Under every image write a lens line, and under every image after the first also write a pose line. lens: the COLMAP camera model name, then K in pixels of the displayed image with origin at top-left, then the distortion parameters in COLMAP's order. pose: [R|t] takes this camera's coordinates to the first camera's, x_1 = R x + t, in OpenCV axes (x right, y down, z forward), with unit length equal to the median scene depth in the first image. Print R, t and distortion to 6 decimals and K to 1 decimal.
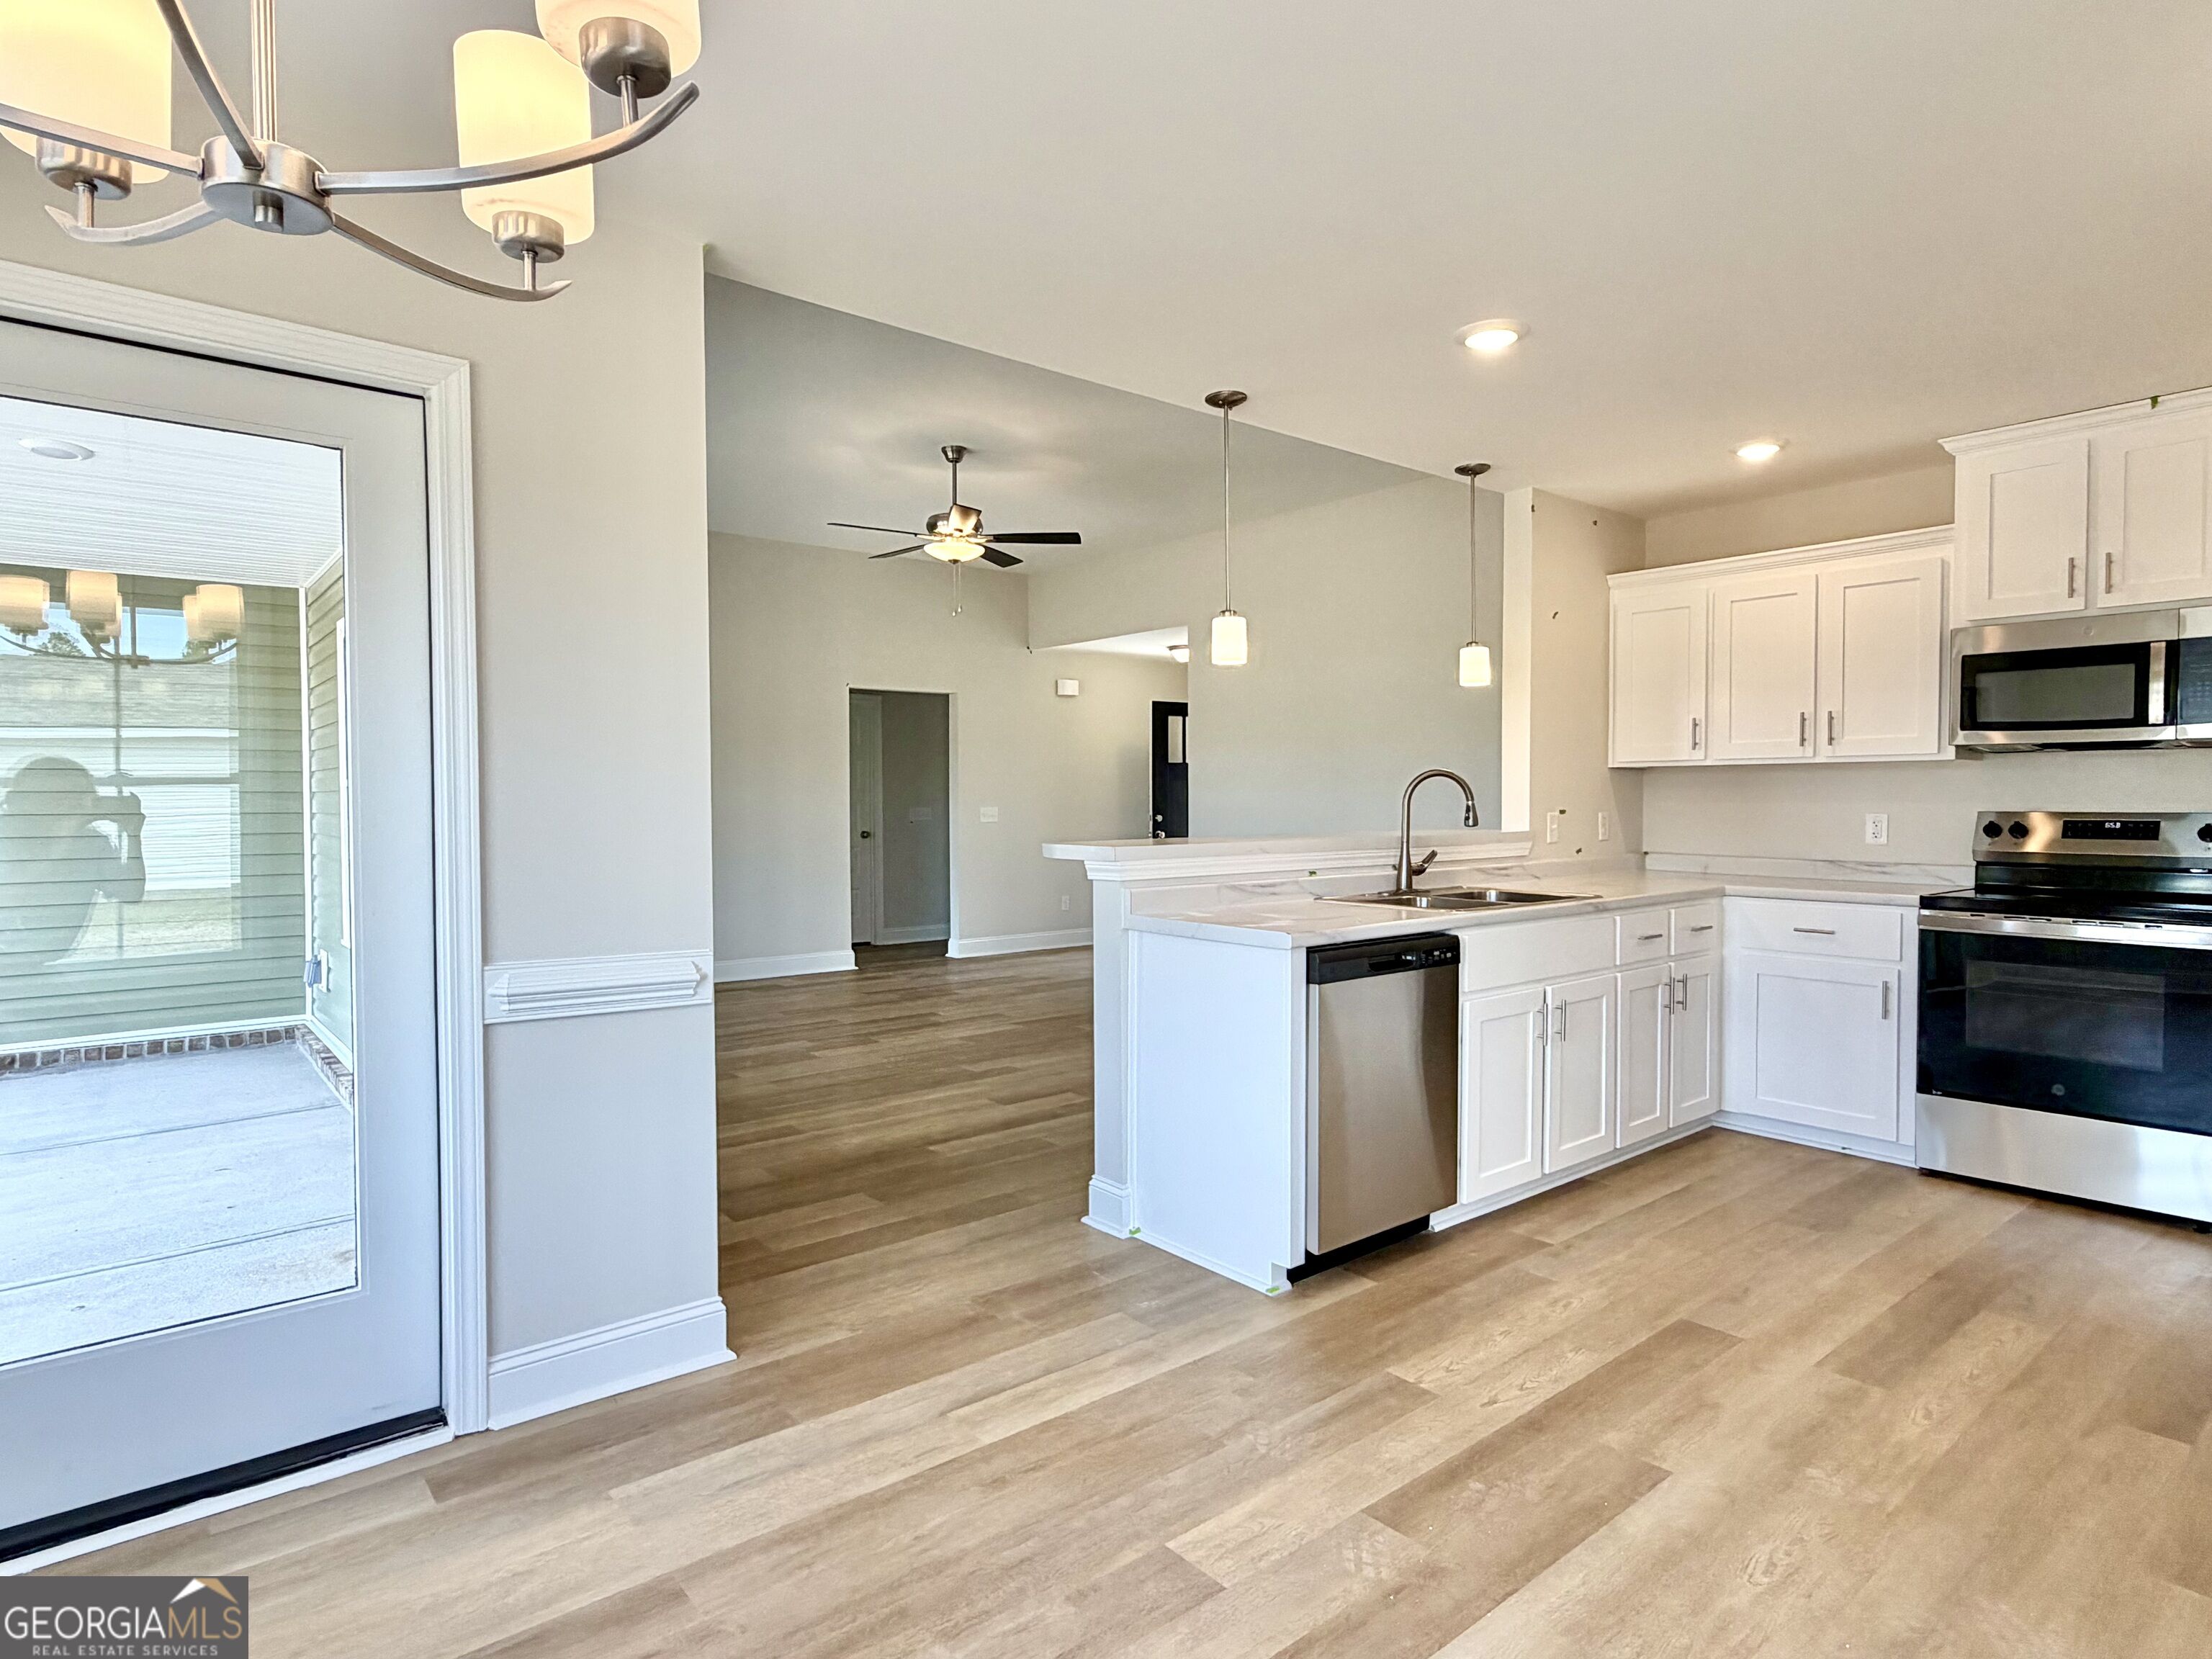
lens RADIAL K [[1254.8, 0, 1094.6], [0, 1254.8, 836.5], [0, 0, 1]] dist [-0.004661, 0.002931]
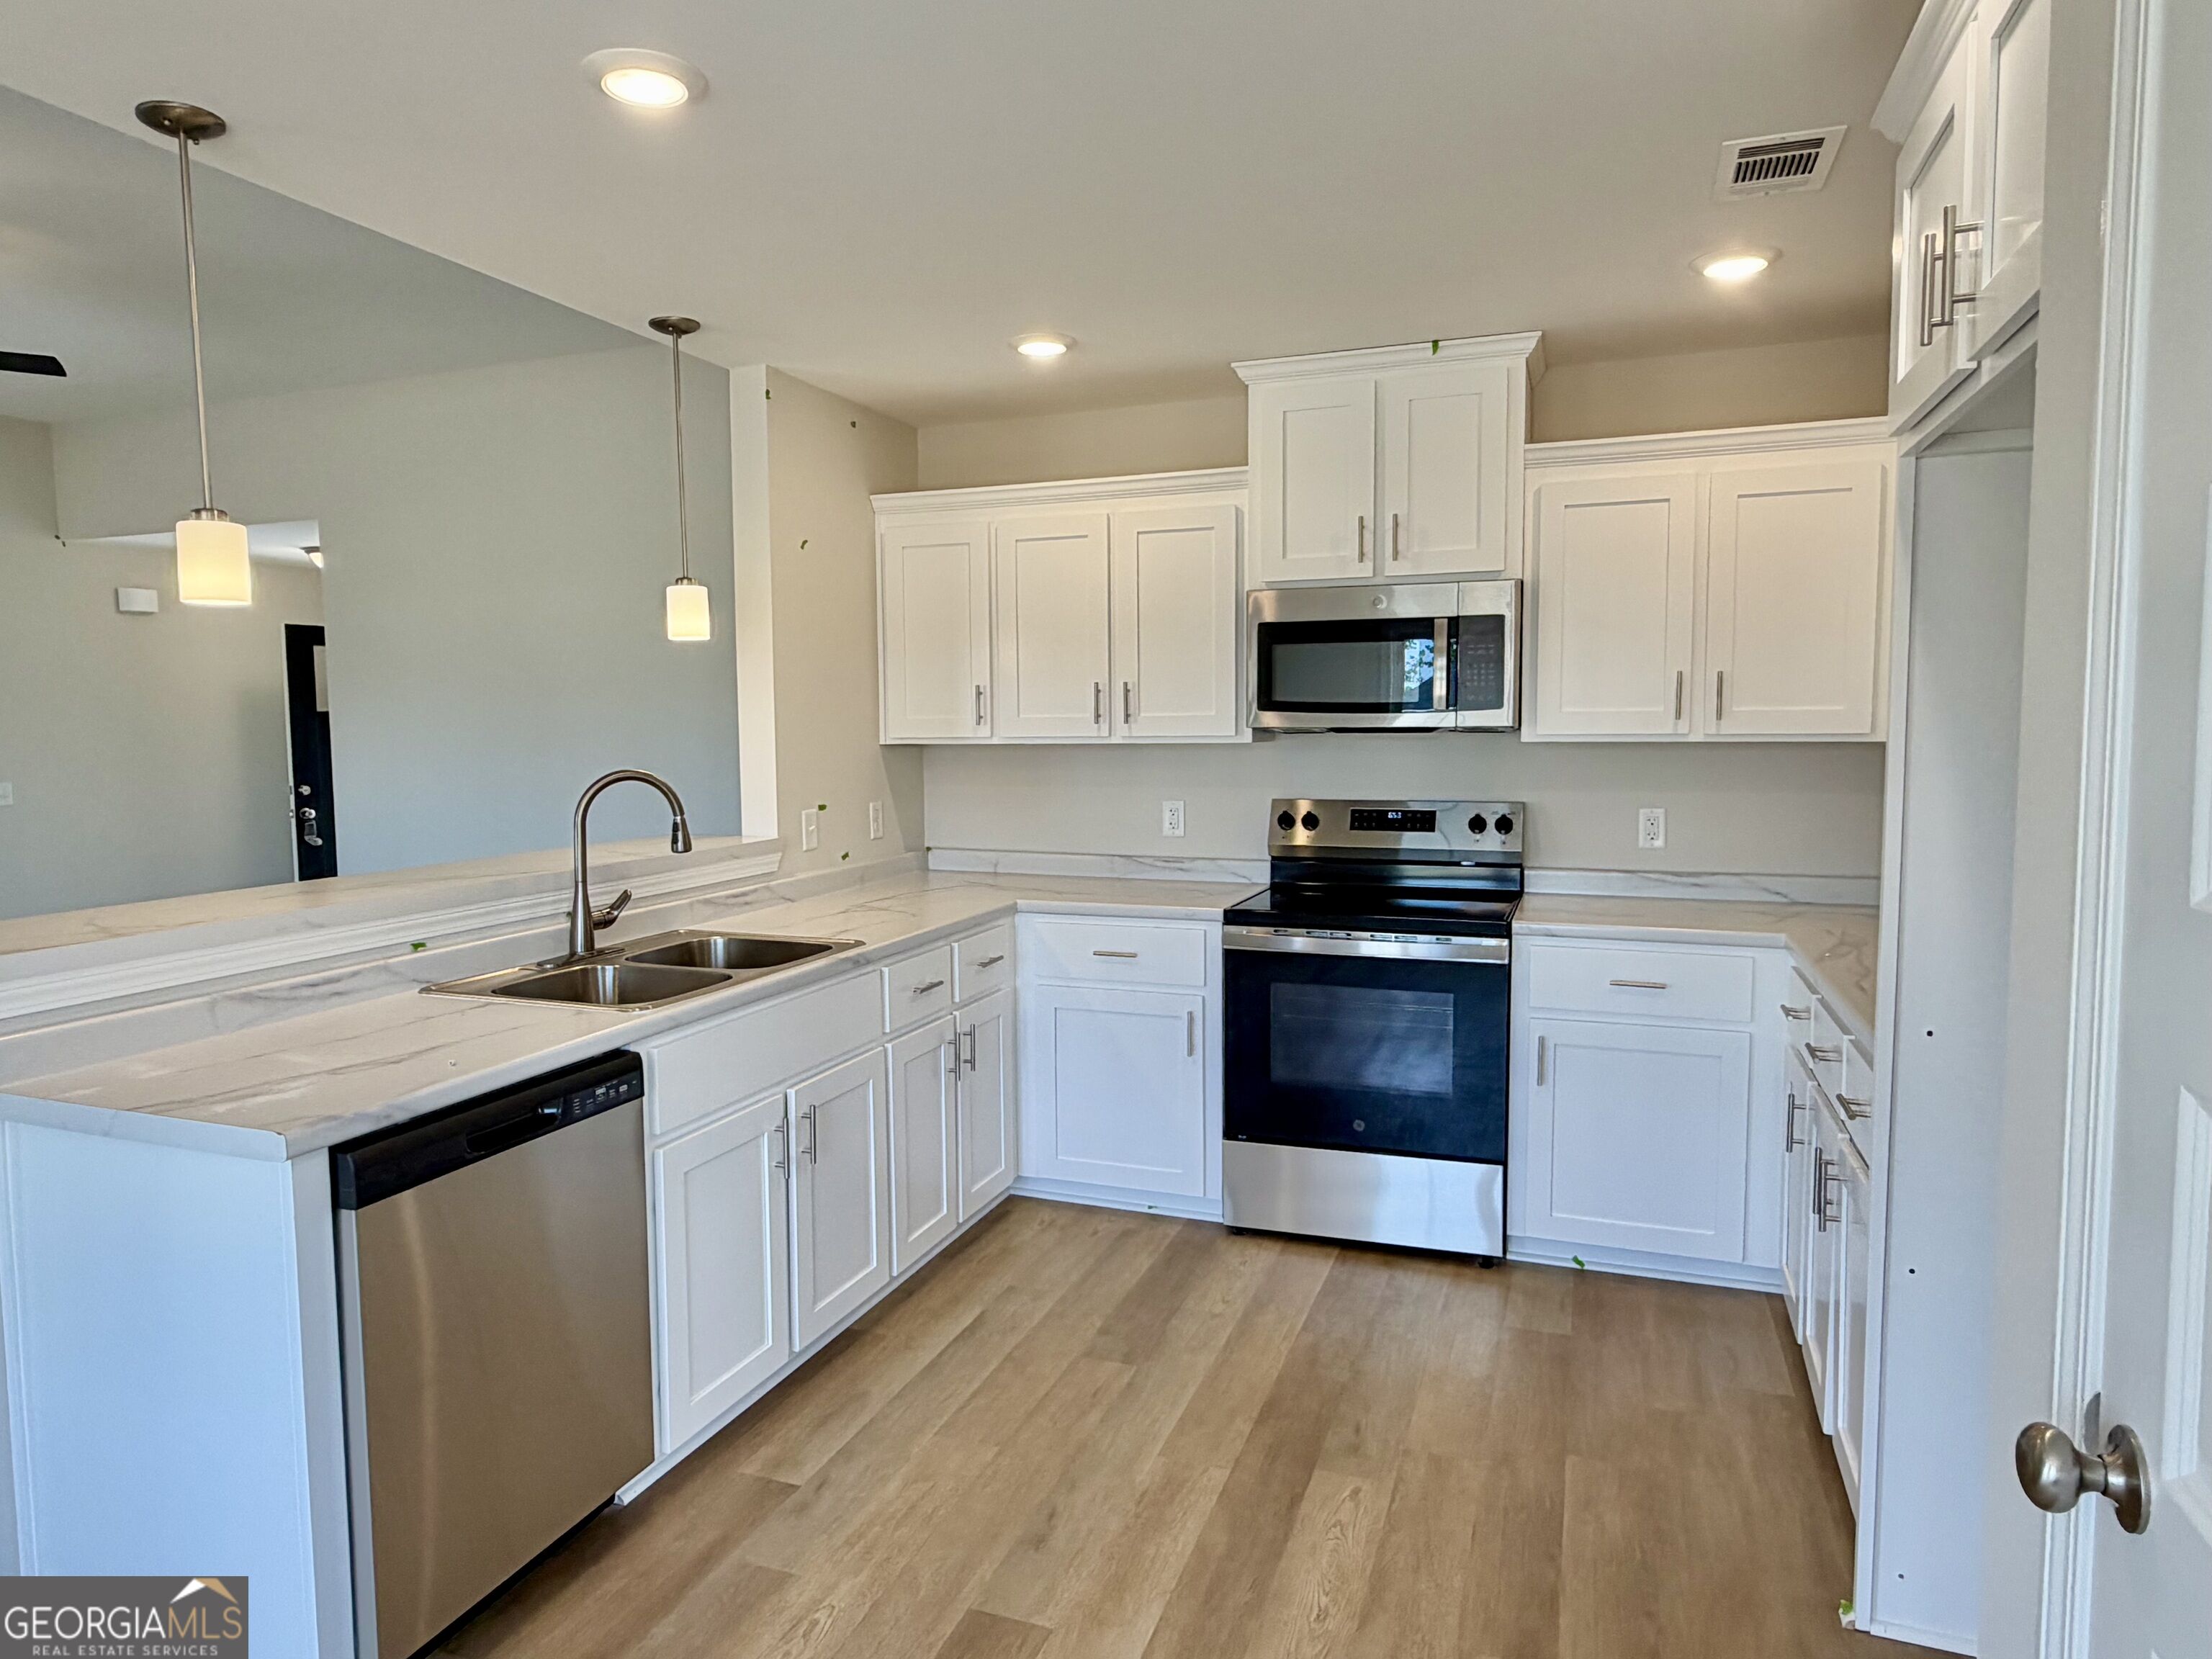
lens RADIAL K [[1363.7, 0, 1094.1], [0, 1363.7, 837.0], [0, 0, 1]] dist [0.000172, -0.002937]
pose [[0.868276, -0.046687, 0.493880, 0.130737], [0.019987, 0.998046, 0.059207, -0.056940], [-0.495679, -0.041537, 0.867512, 0.246538]]
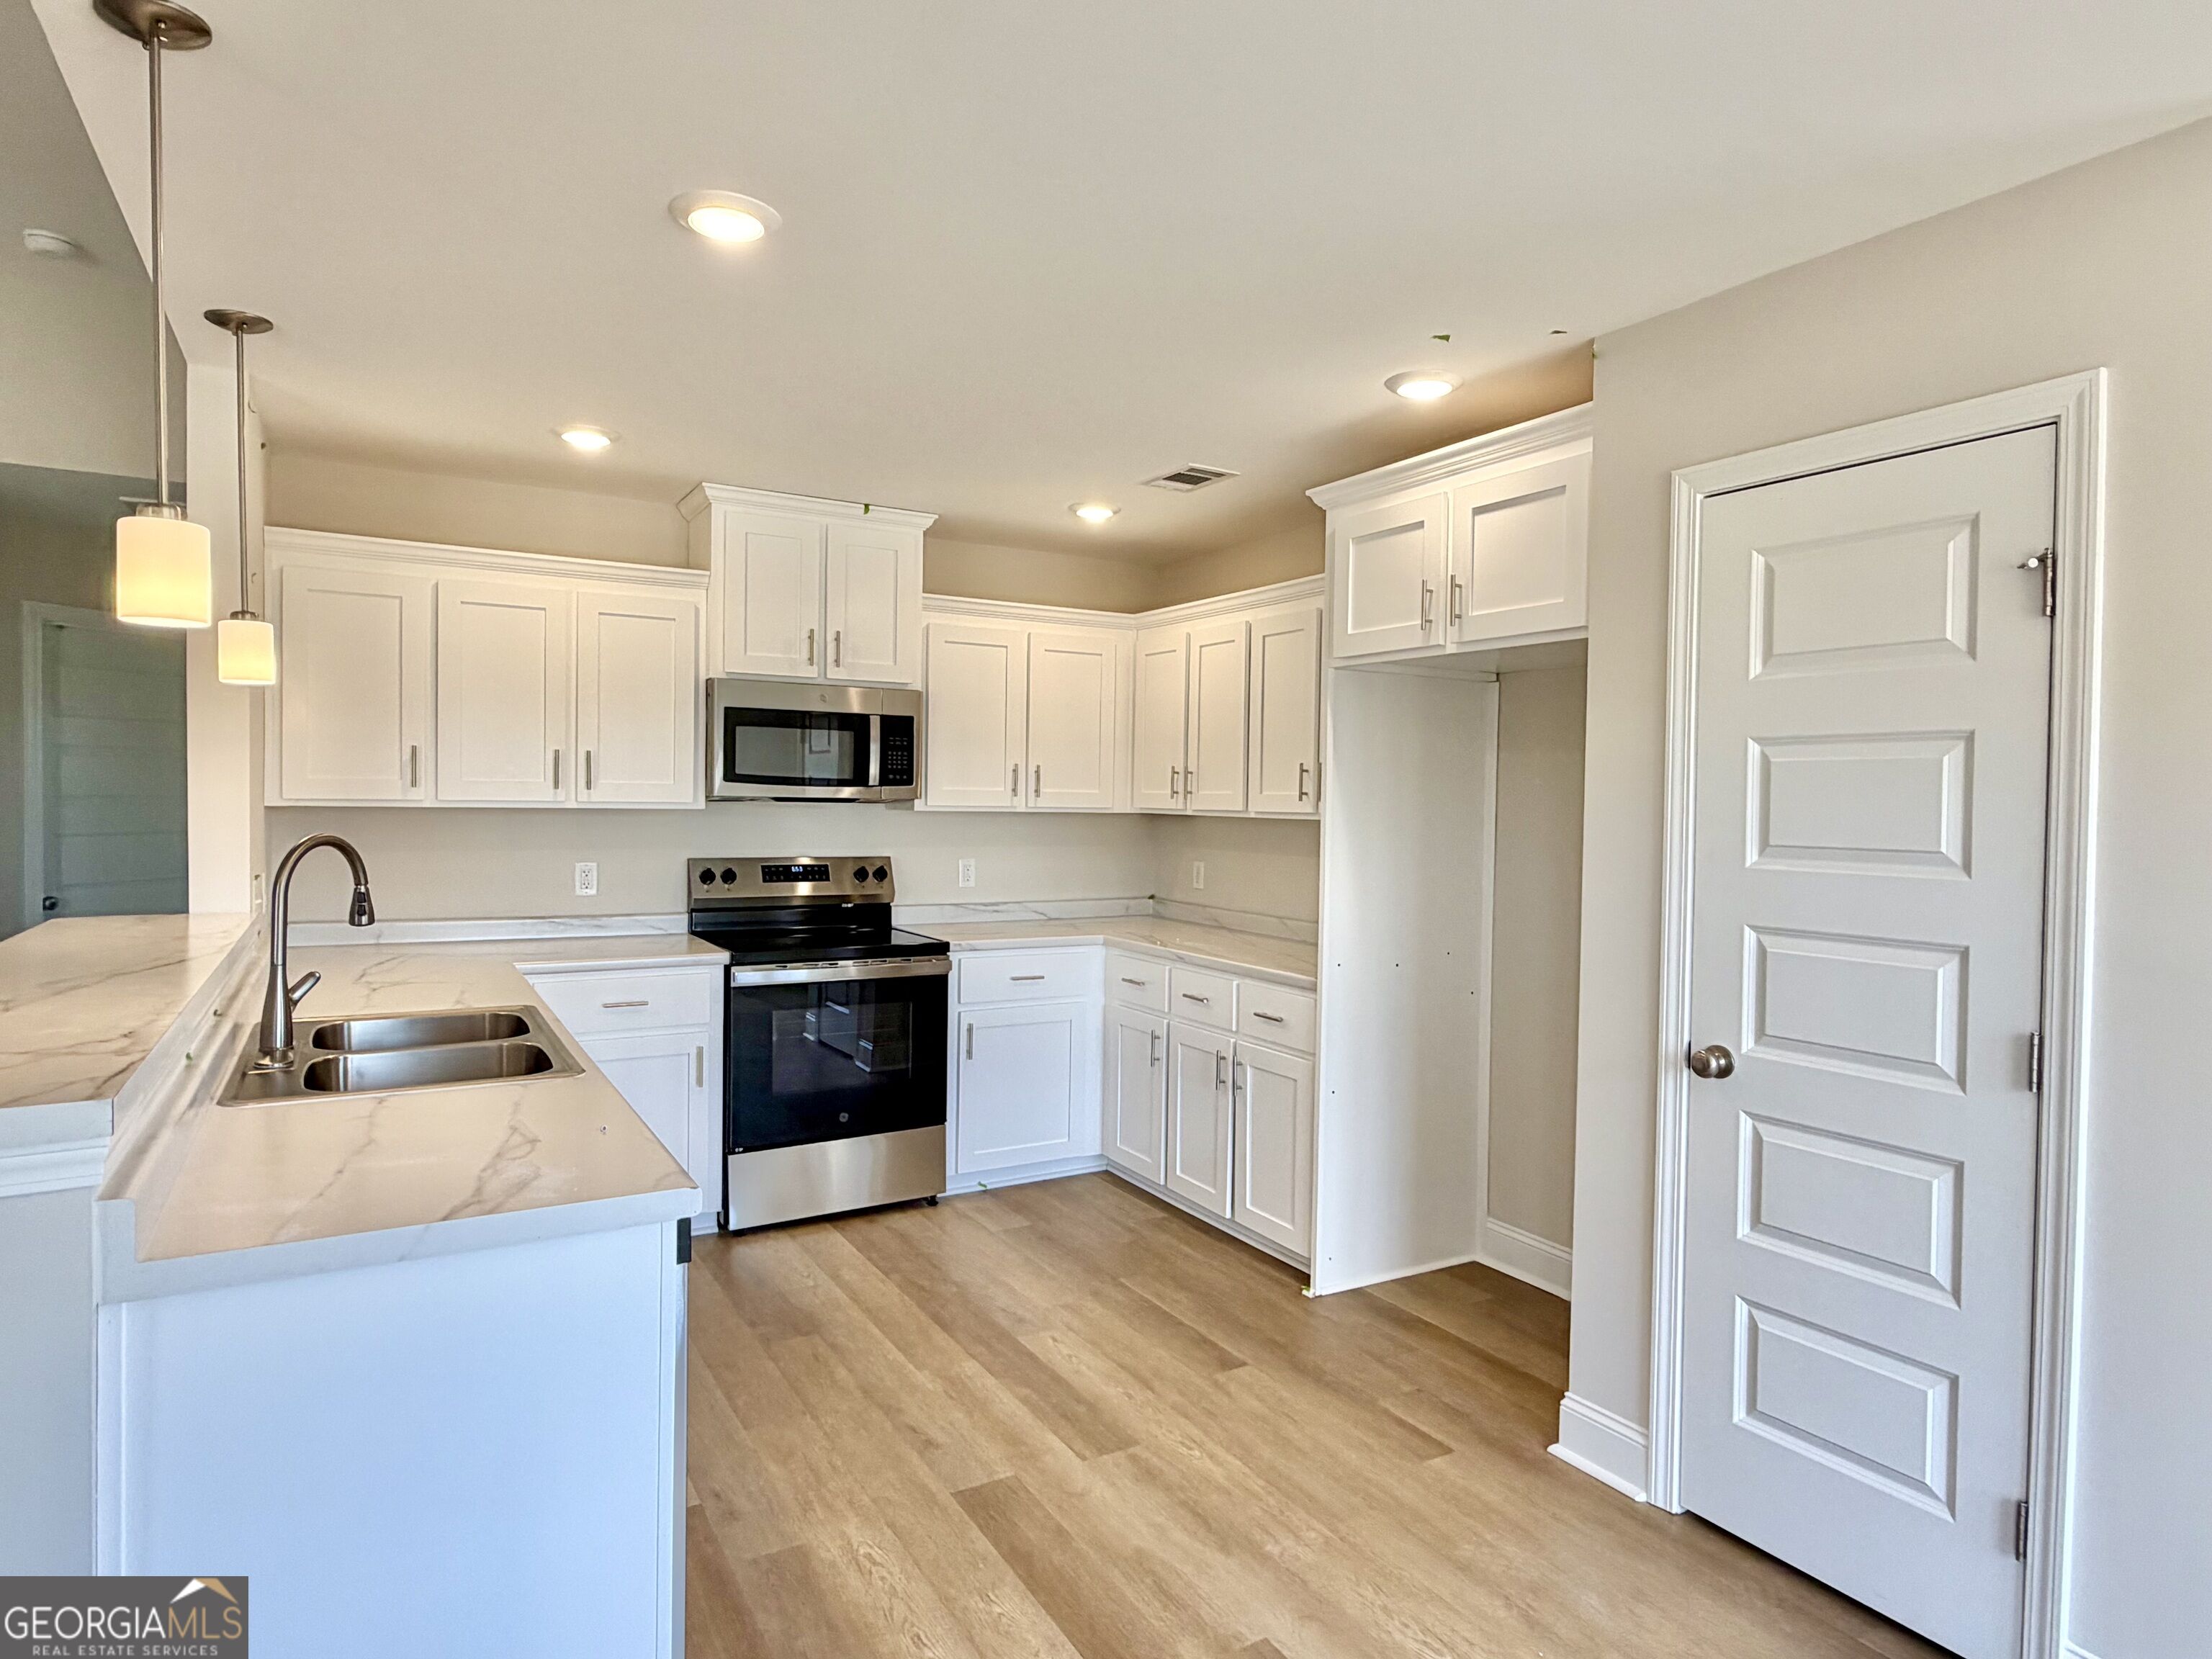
lens RADIAL K [[1254.8, 0, 1145.9], [0, 1254.8, 835.1], [0, 0, 1]] dist [-0.004661, 0.002931]
pose [[0.136164, -0.025963, 0.990346, -0.259241], [0.010652, 0.999637, 0.024742, -0.064577], [-0.990629, 0.007180, 0.136392, 0.543140]]
